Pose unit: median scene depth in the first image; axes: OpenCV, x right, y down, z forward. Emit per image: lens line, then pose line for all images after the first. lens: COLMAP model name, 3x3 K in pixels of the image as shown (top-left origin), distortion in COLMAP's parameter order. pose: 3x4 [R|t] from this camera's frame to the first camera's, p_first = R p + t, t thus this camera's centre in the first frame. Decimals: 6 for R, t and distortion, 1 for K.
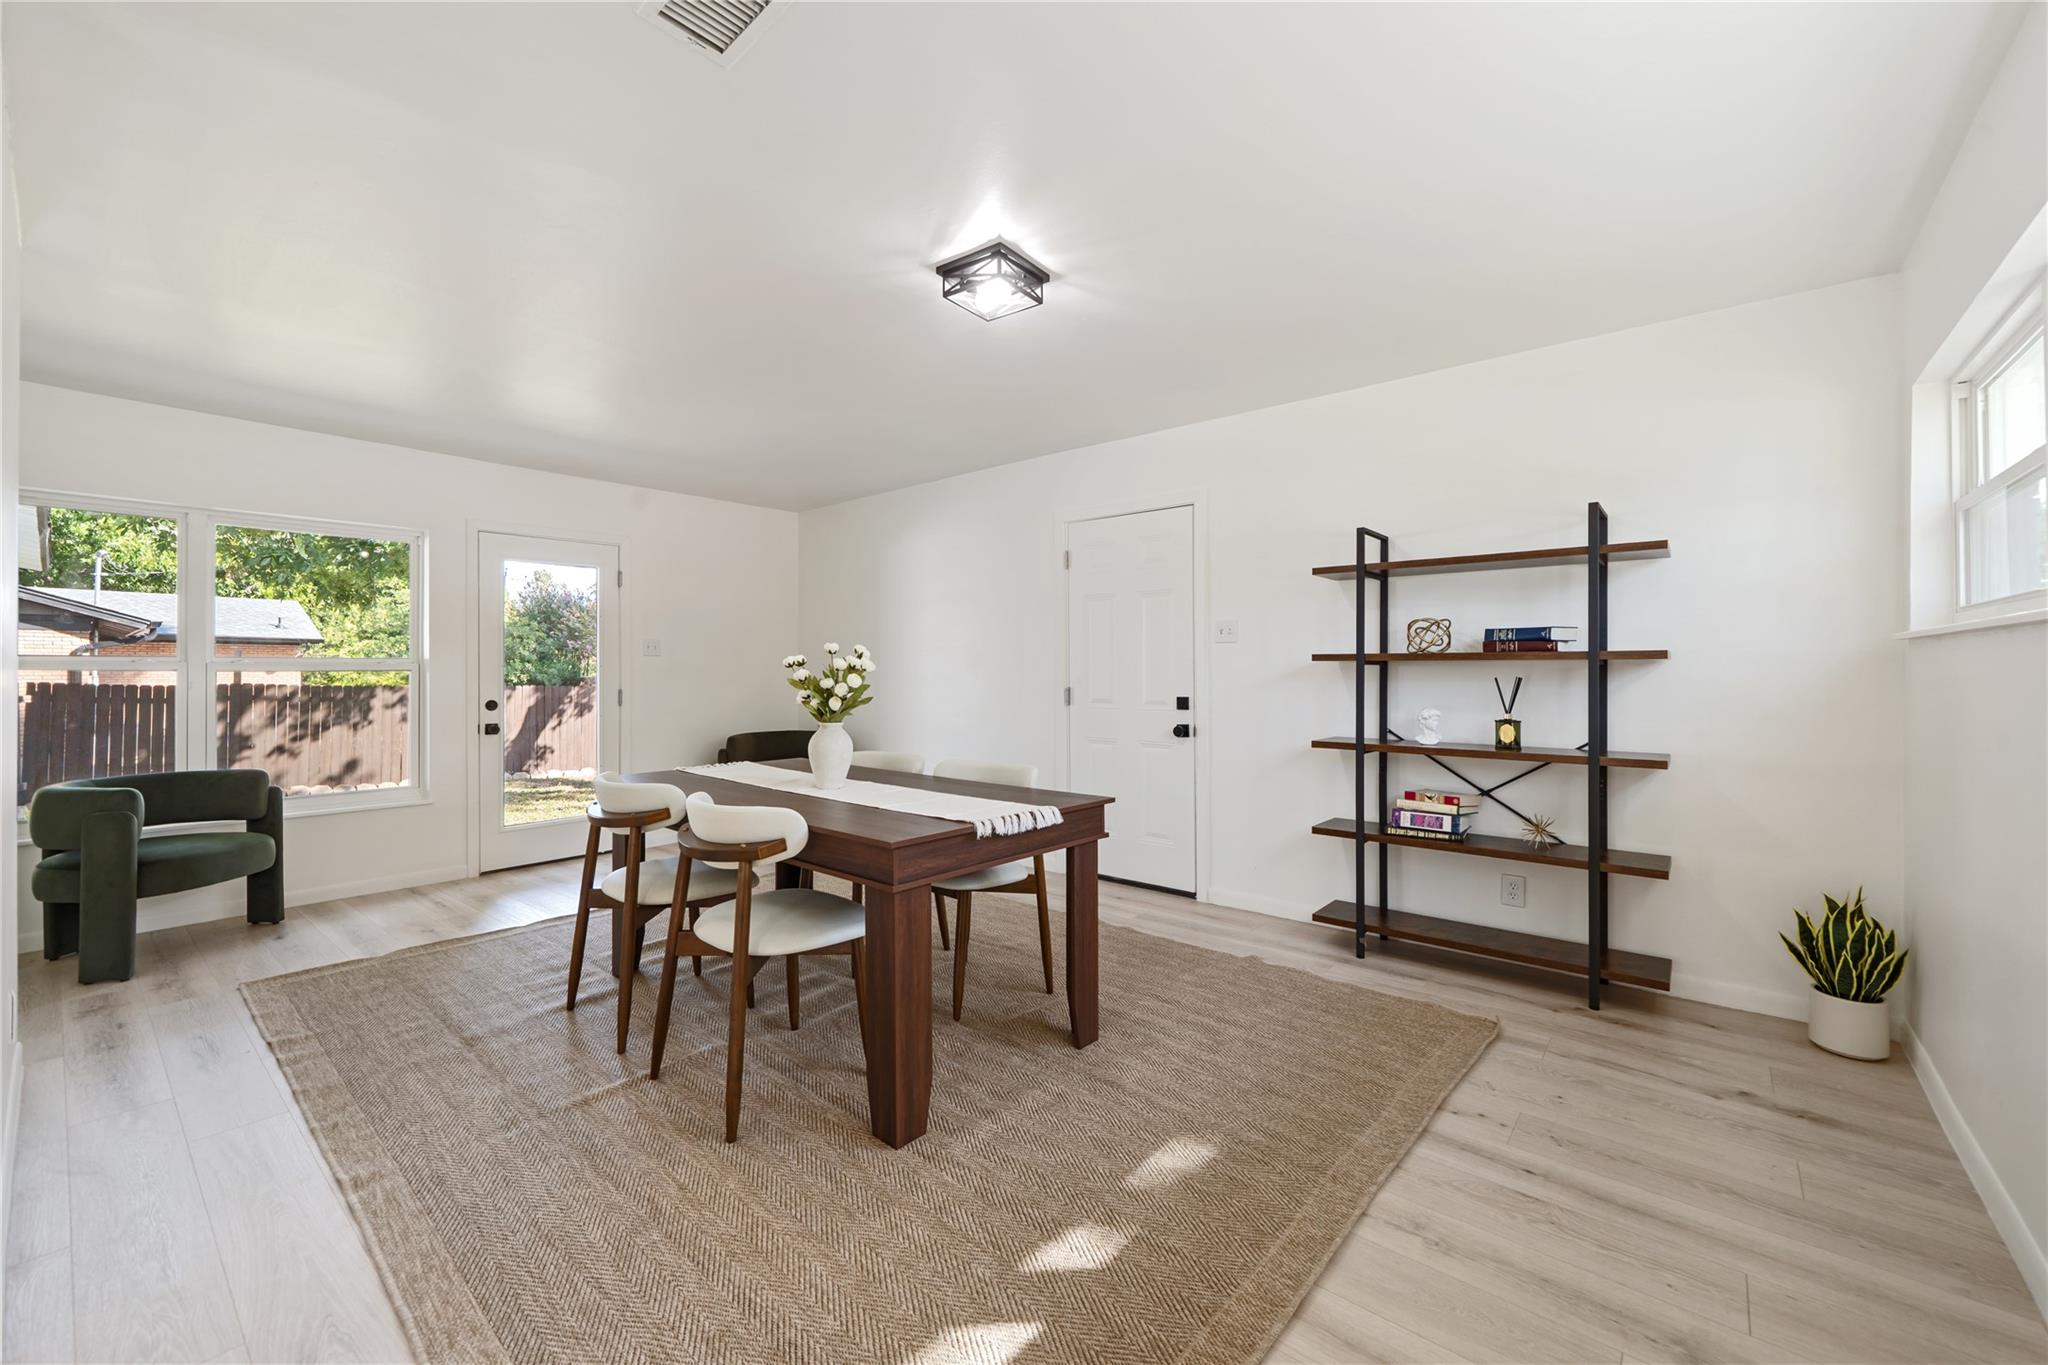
lens RADIAL K [[812.2, 0, 1011.7], [0, 812.2, 670.2], [0, 0, 1]] dist [0.000753, 0.000104]
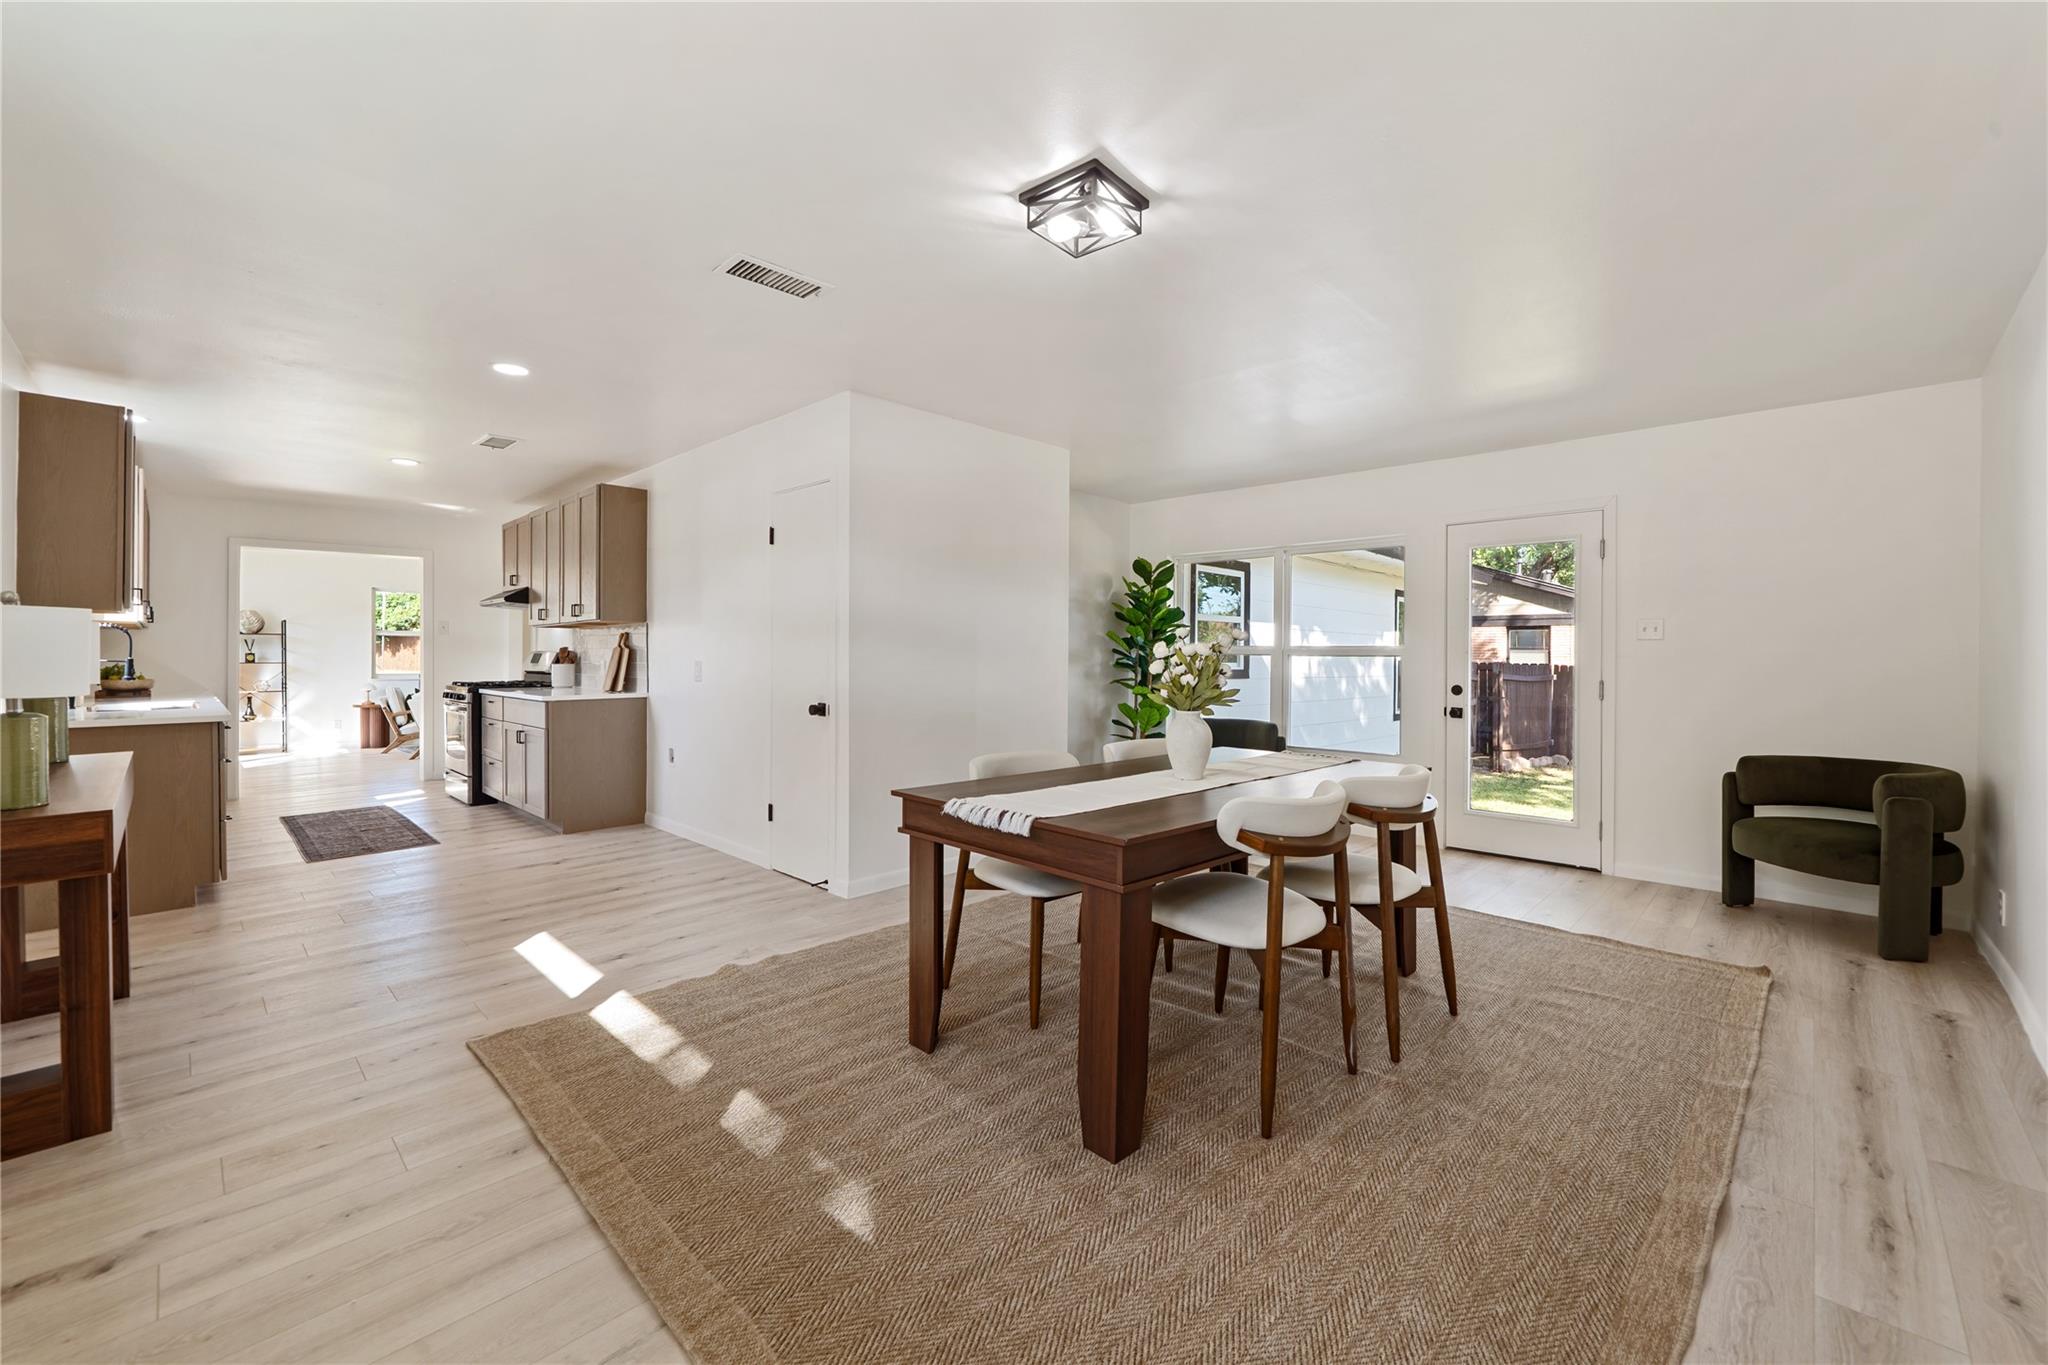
lens RADIAL K [[817.7, 0, 1032.0], [0, 817.7, 668.0], [0, 0, 1]] dist [-0.000326, 0.000087]
pose [[-0.046422, 0.020829, -0.998705, 0.787871], [-0.008579, 0.999737, 0.021249, -0.005058], [0.998885, 0.009554, -0.046231, 0.904040]]
